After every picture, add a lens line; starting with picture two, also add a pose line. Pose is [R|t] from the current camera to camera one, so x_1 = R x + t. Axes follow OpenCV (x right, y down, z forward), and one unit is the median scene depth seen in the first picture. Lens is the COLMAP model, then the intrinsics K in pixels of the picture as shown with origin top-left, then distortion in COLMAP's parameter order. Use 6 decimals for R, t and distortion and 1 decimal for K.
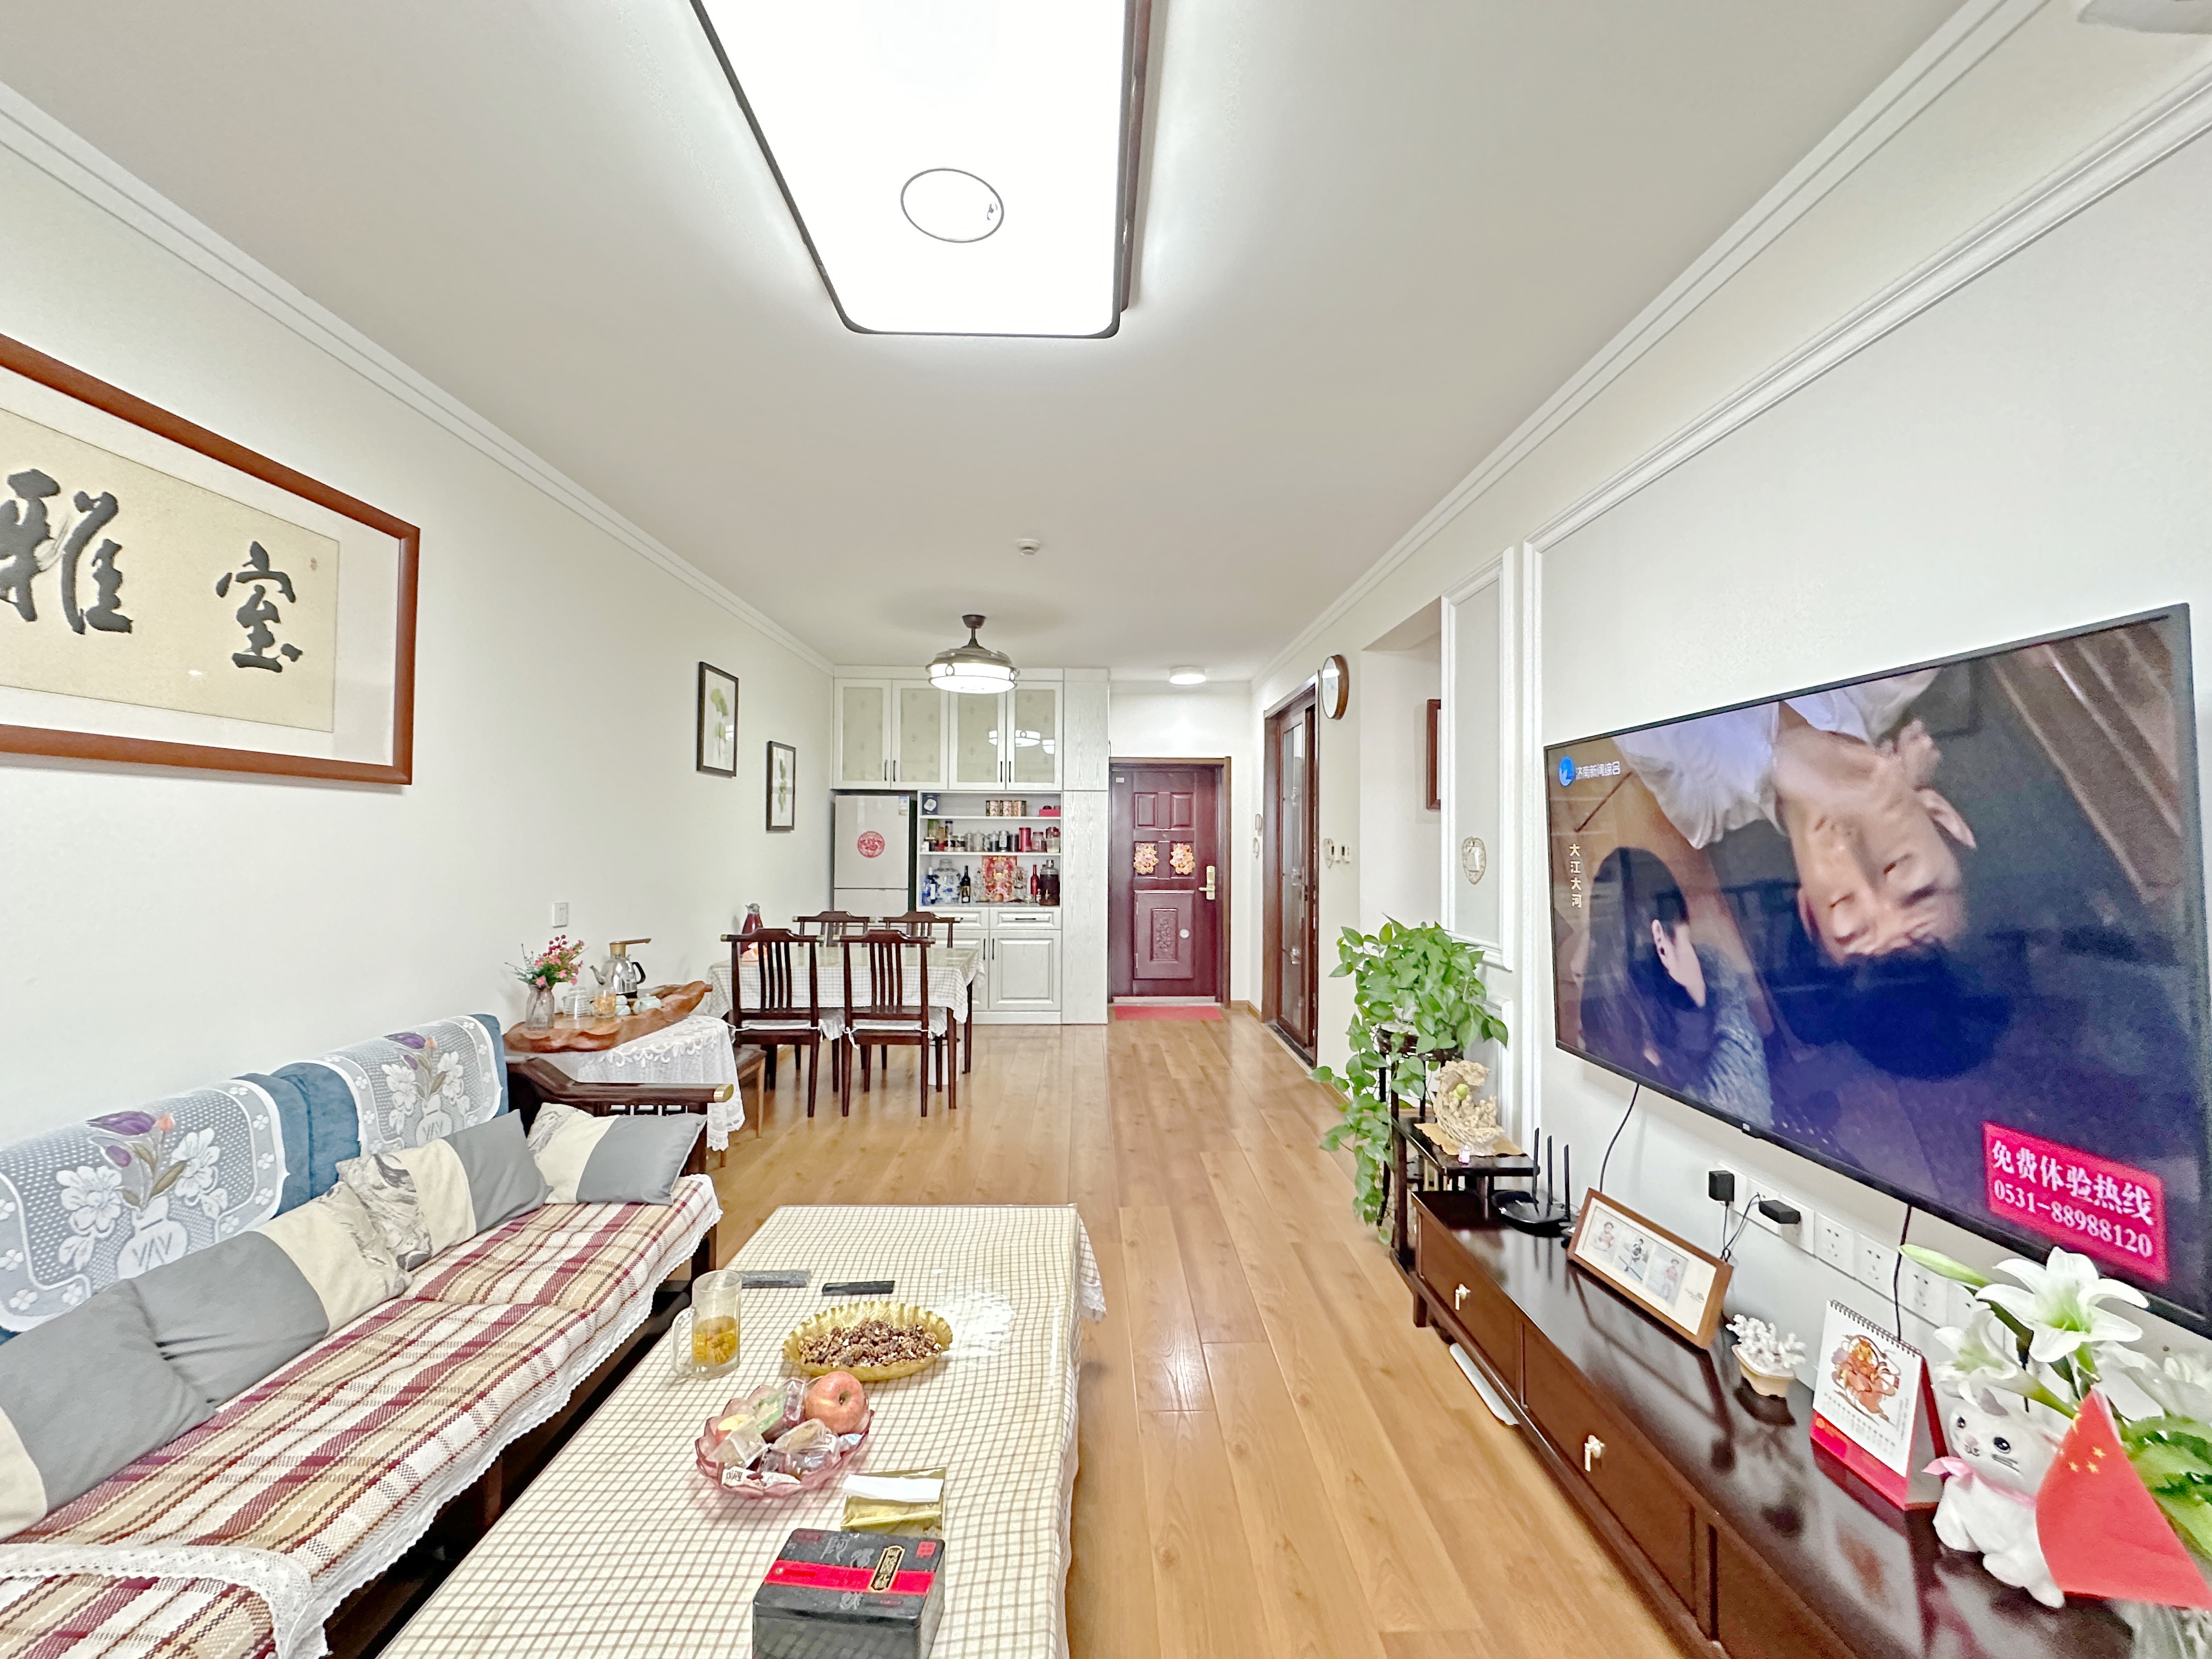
lens RADIAL K [[880.3, 0, 1106.8], [0, 880.3, 828.8], [0, 0, 1]] dist [-0.003367, -0.000127]
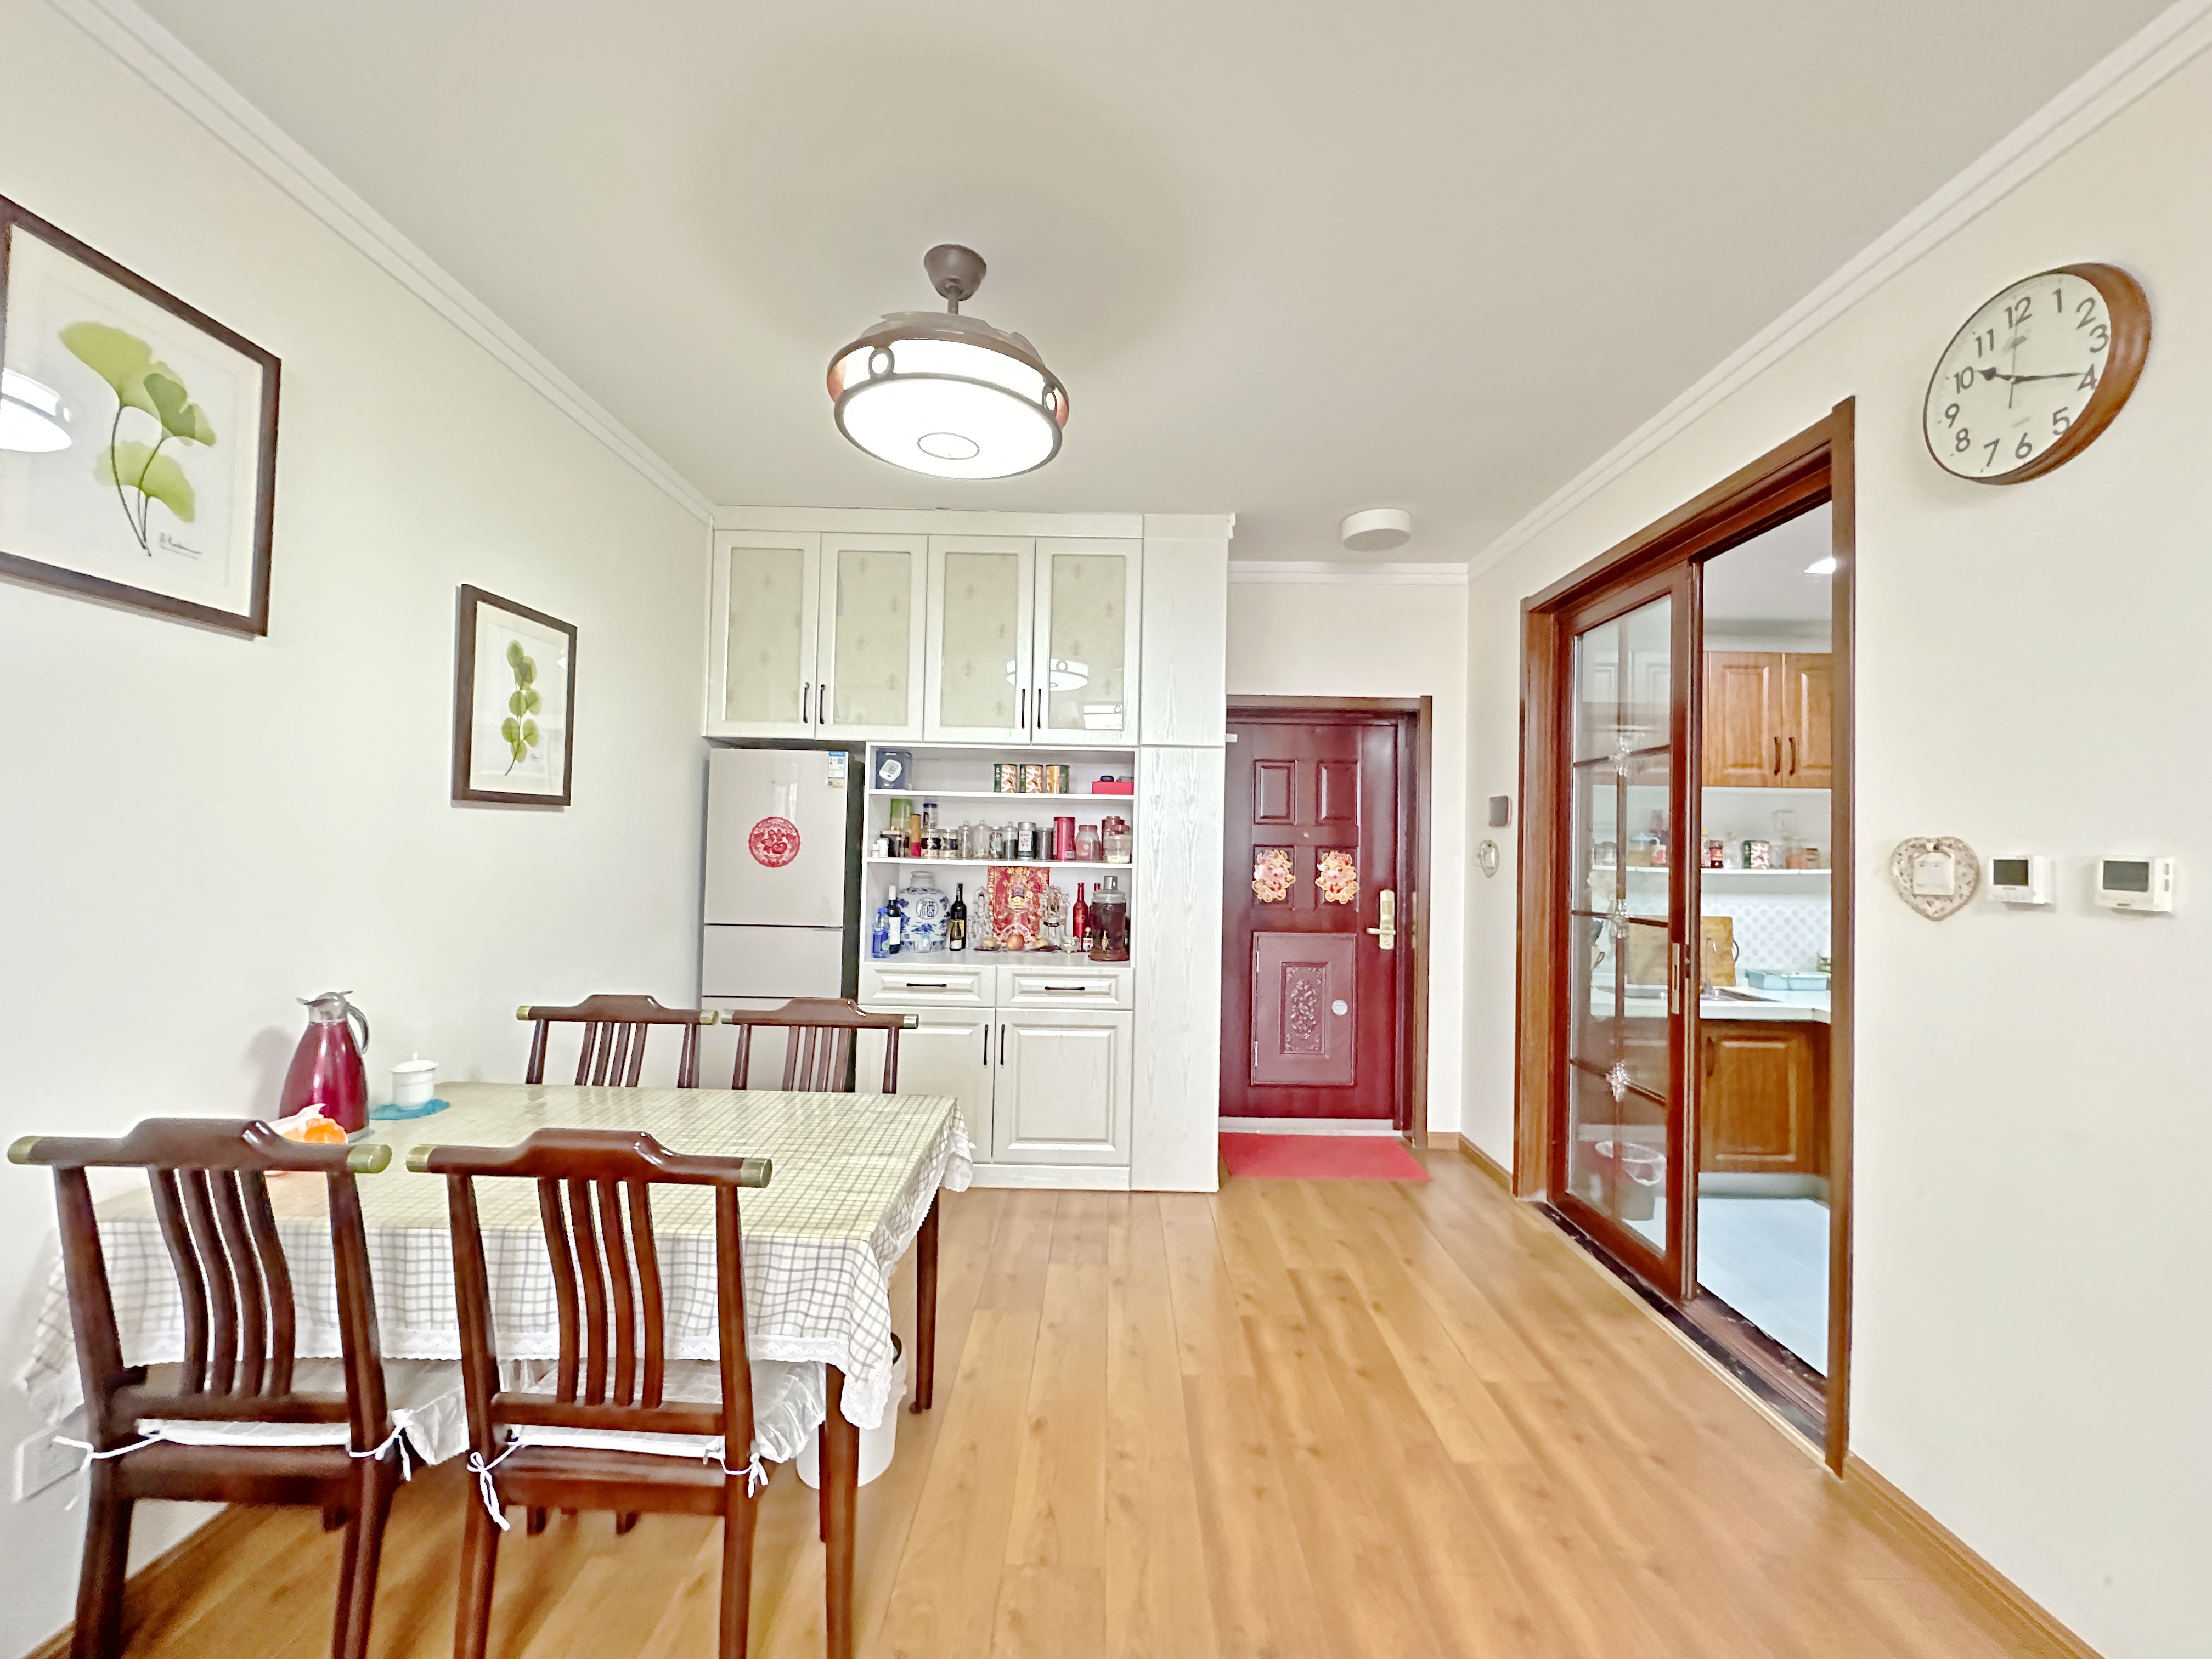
lens RADIAL K [[880.3, 0, 1108.6], [0, 880.3, 828.9], [0, 0, 1]] dist [-0.003367, -0.000127]
pose [[0.999415, 0.014938, -0.030751, -0.050391], [-0.015219, 0.999844, -0.008946, 0.011300], [0.030612, 0.009409, 0.999487, 0.464714]]
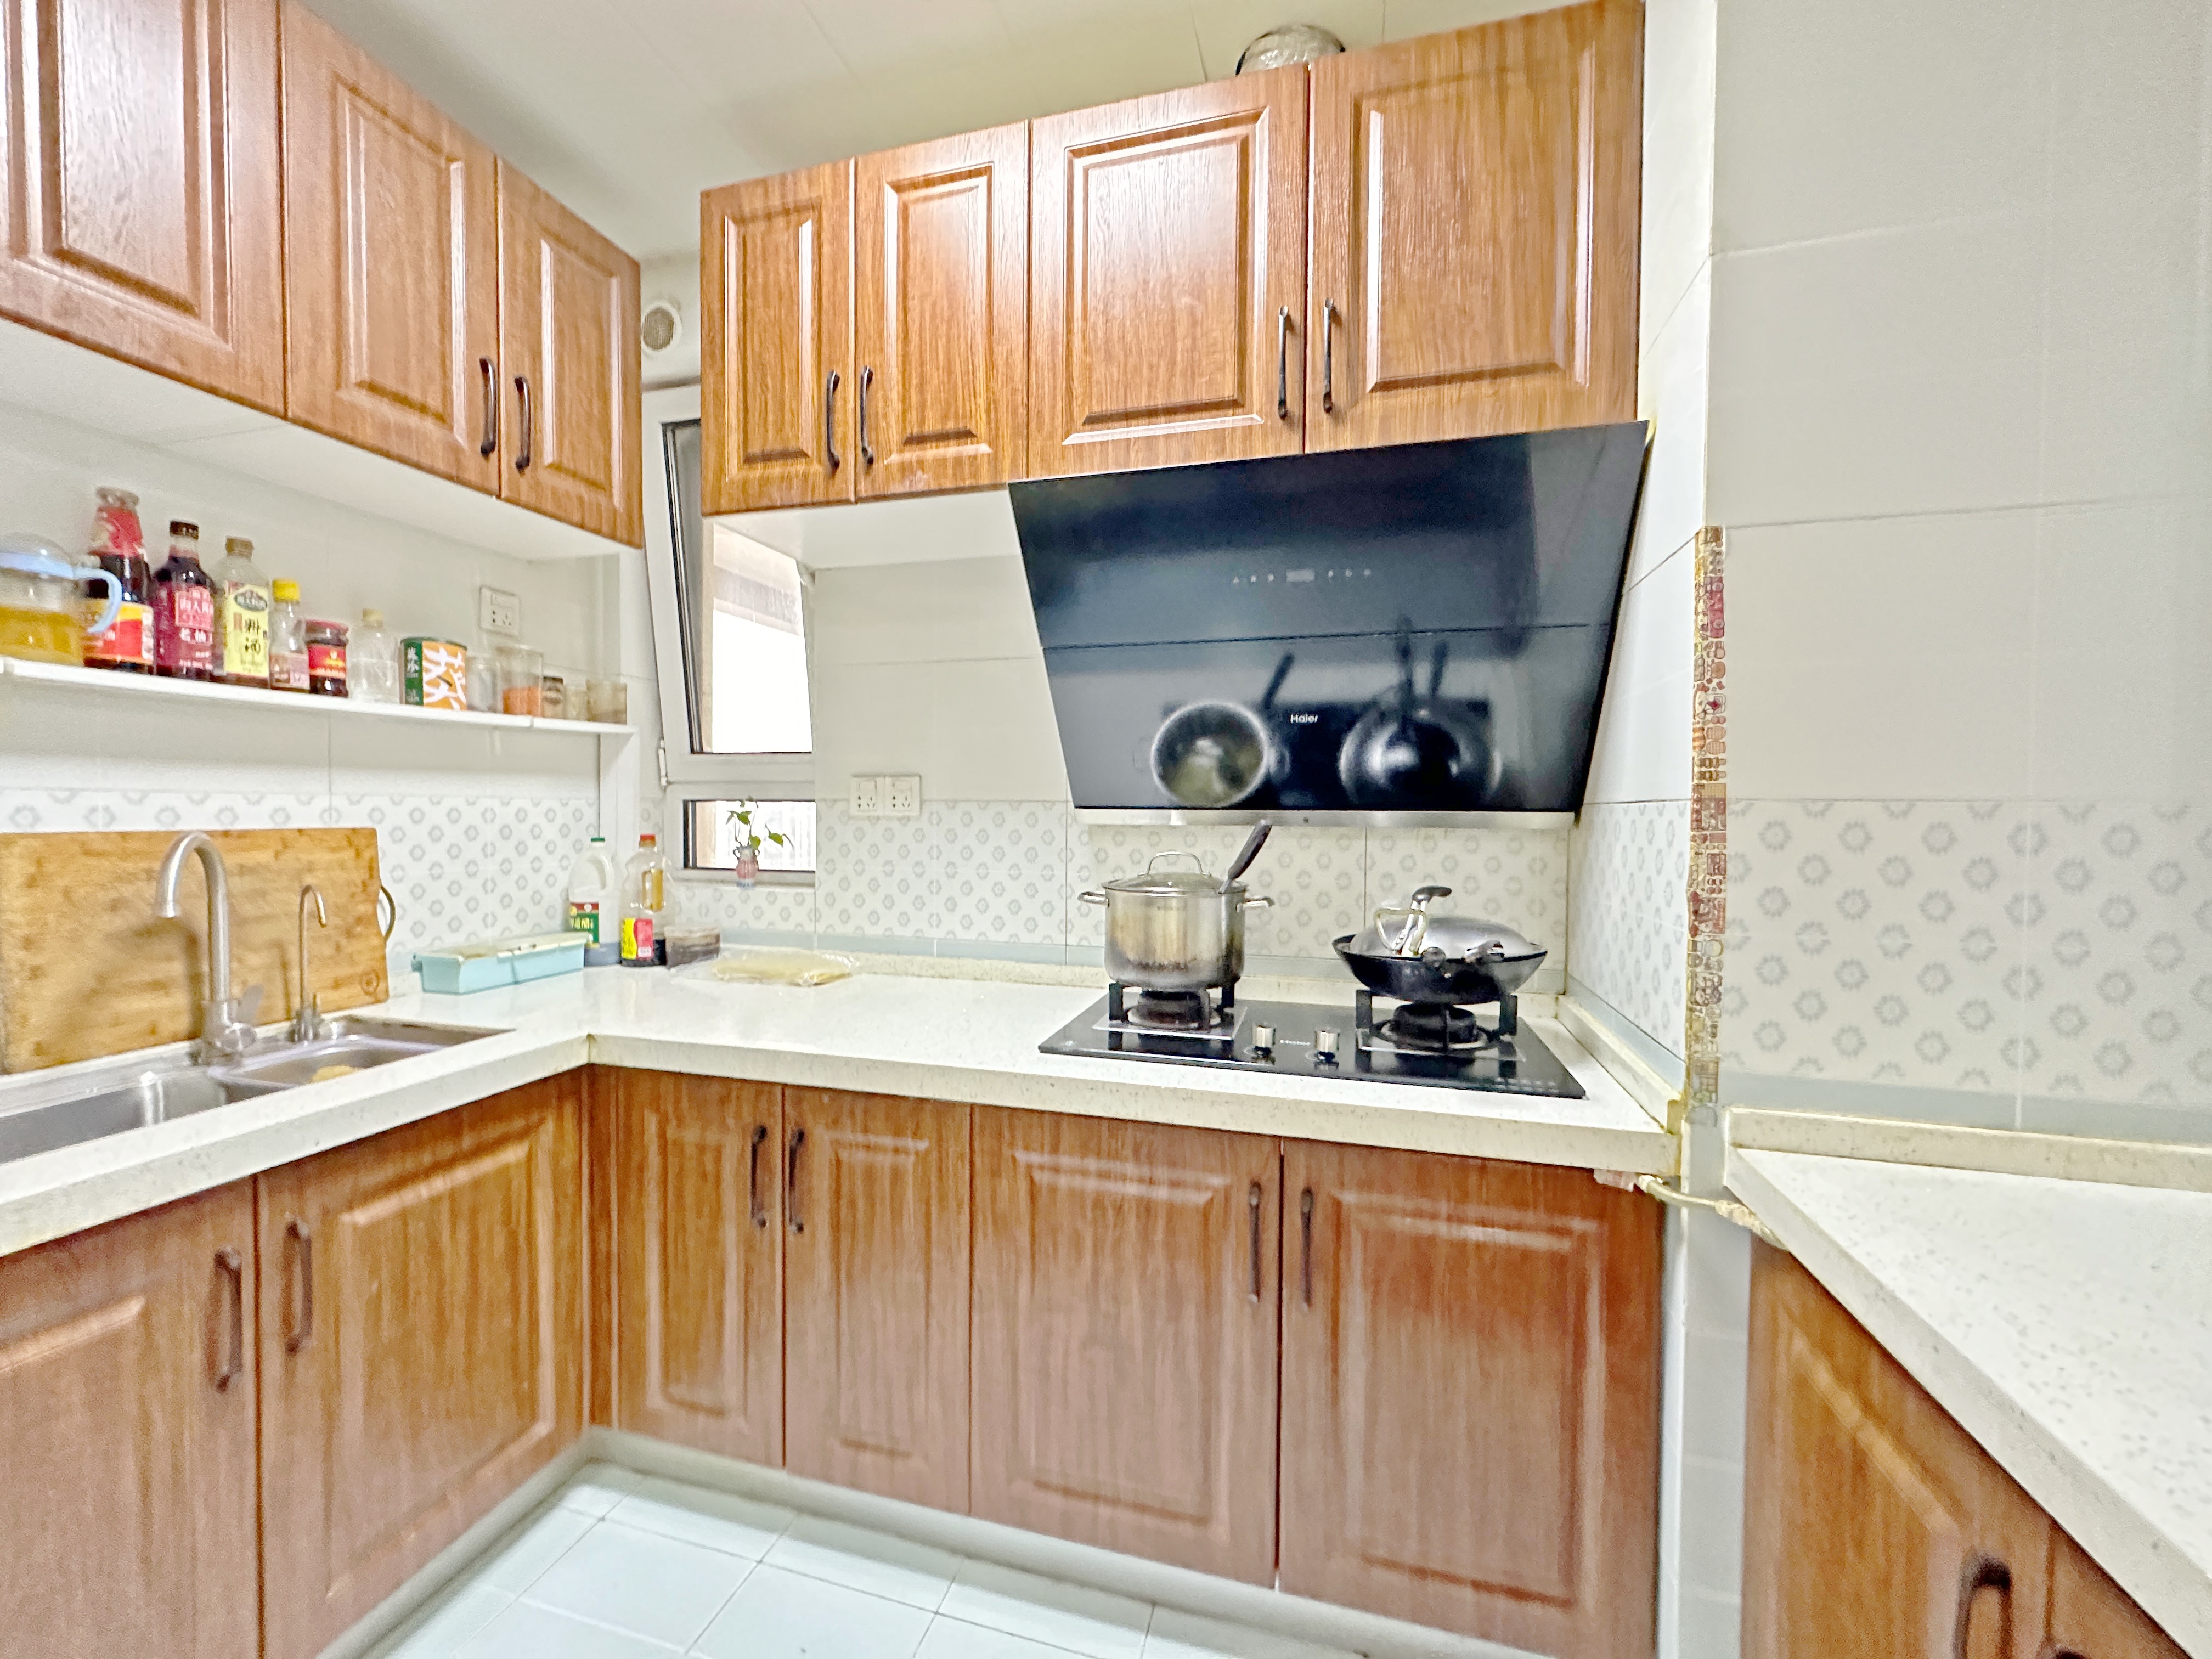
lens RADIAL K [[880.3, 0, 1109.0], [0, 880.3, 828.3], [0, 0, 1]] dist [-0.003367, -0.000127]
pose [[0.296687, -0.022896, 0.954700, 0.165649], [-0.015651, 0.999462, 0.028833, 0.045754], [-0.954847, -0.023496, 0.296168, 0.783086]]
